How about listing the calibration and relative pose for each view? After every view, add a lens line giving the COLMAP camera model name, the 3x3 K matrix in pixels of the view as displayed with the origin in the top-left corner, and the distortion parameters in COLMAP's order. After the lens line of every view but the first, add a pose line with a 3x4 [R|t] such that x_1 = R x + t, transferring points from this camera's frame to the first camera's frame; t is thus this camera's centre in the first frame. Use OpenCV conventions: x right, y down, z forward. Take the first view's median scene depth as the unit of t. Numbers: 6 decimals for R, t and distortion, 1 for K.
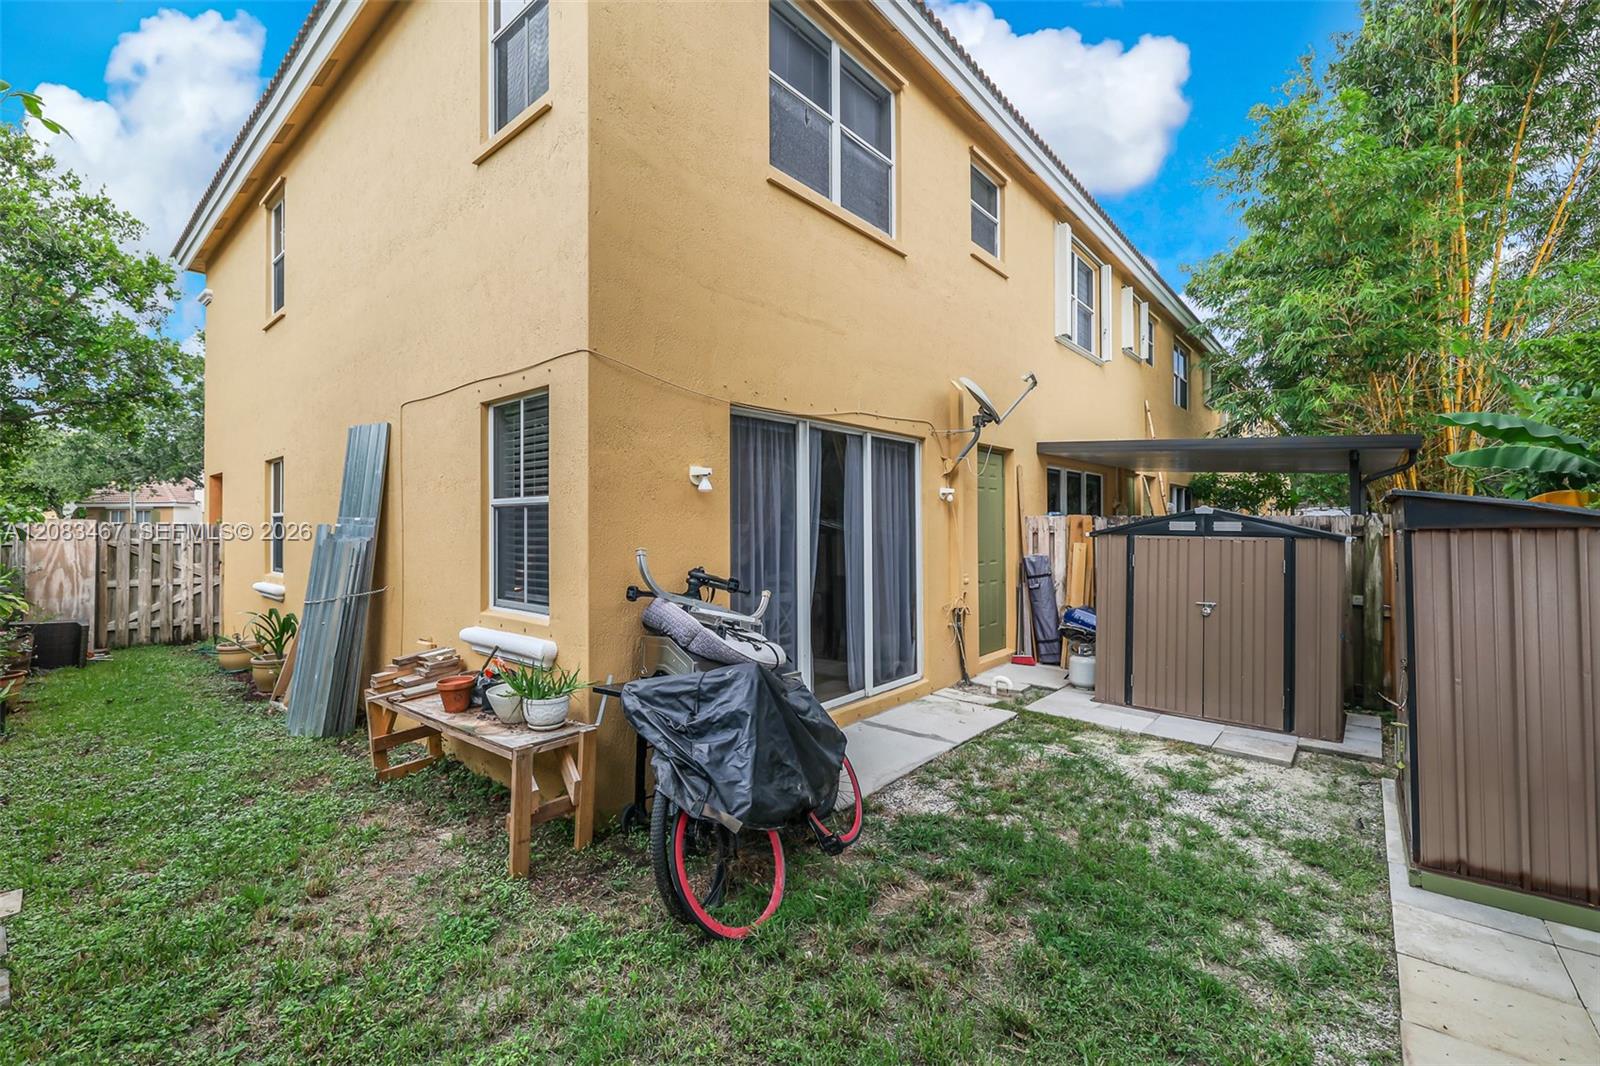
lens RADIAL K [[678.2, 0, 783.8], [0, 678.2, 518.0], [0, 0, 1]] dist [0.000138, -0.000016]
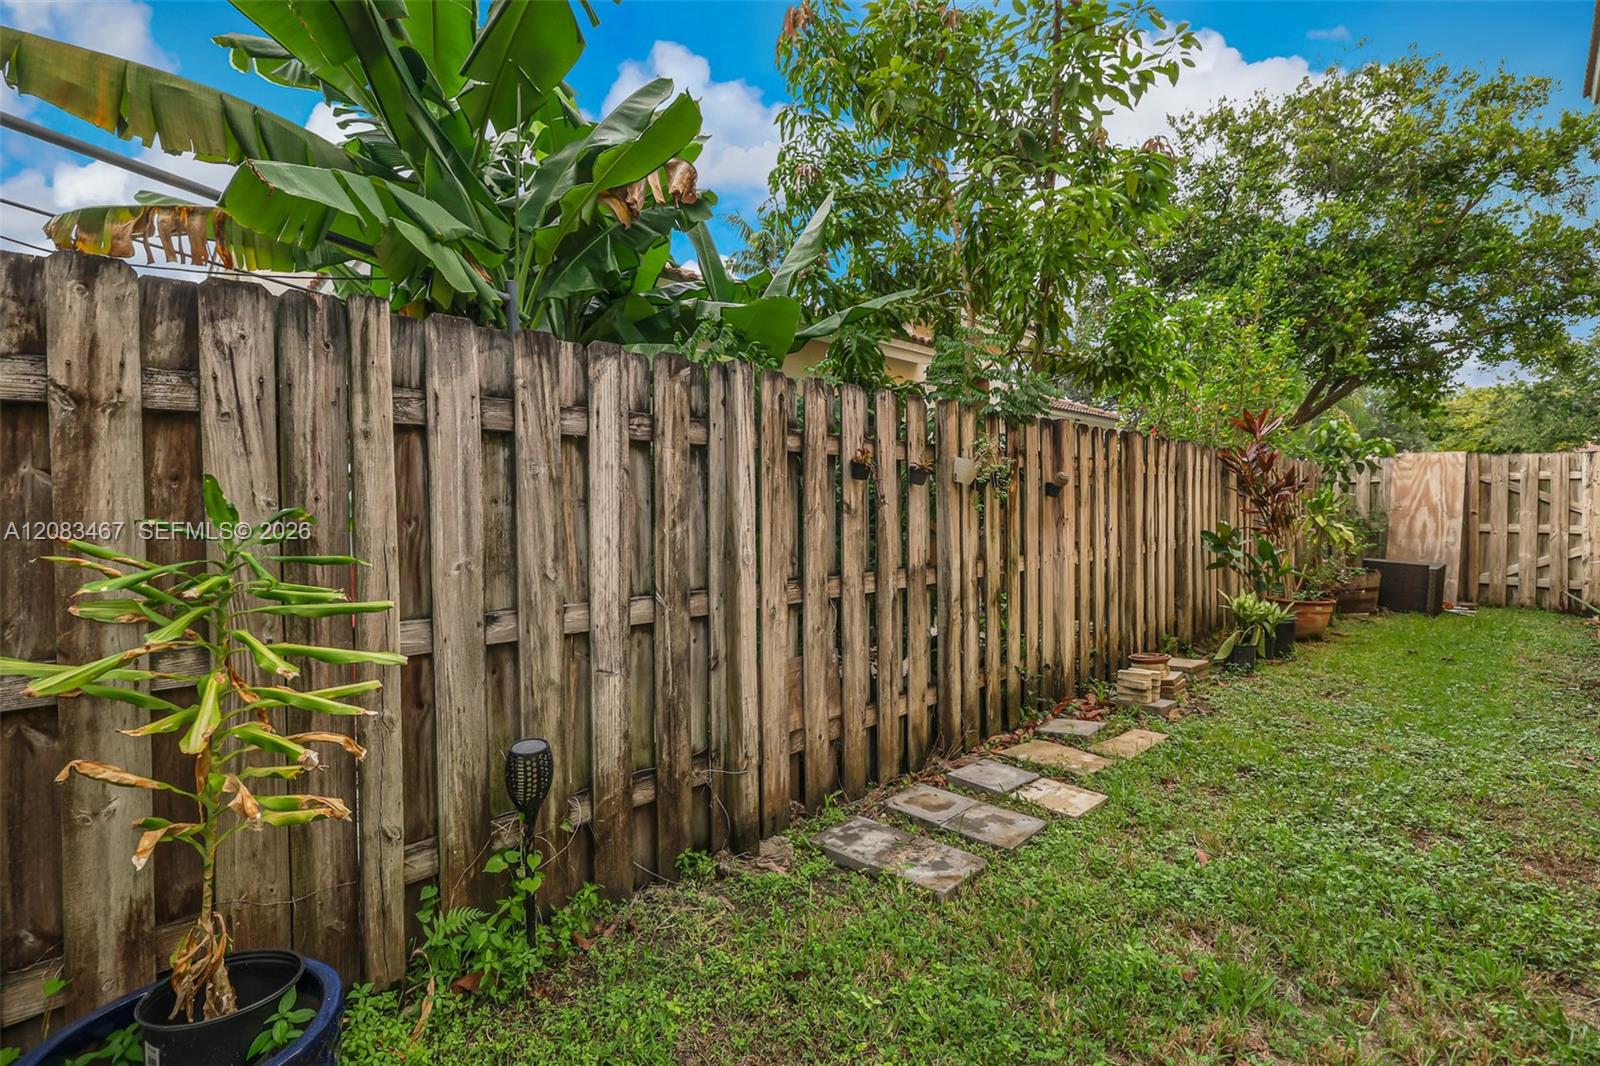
lens RADIAL K [[673.6, 0, 784.2], [0, 673.6, 522.9], [0, 0, 1]] dist [-0.000774, -0.000759]
pose [[-0.113759, 0.024173, -0.993214, -0.110005], [0.020799, 0.999543, 0.021945, 0.085246], [0.993291, -0.018162, -0.114209, 0.368033]]
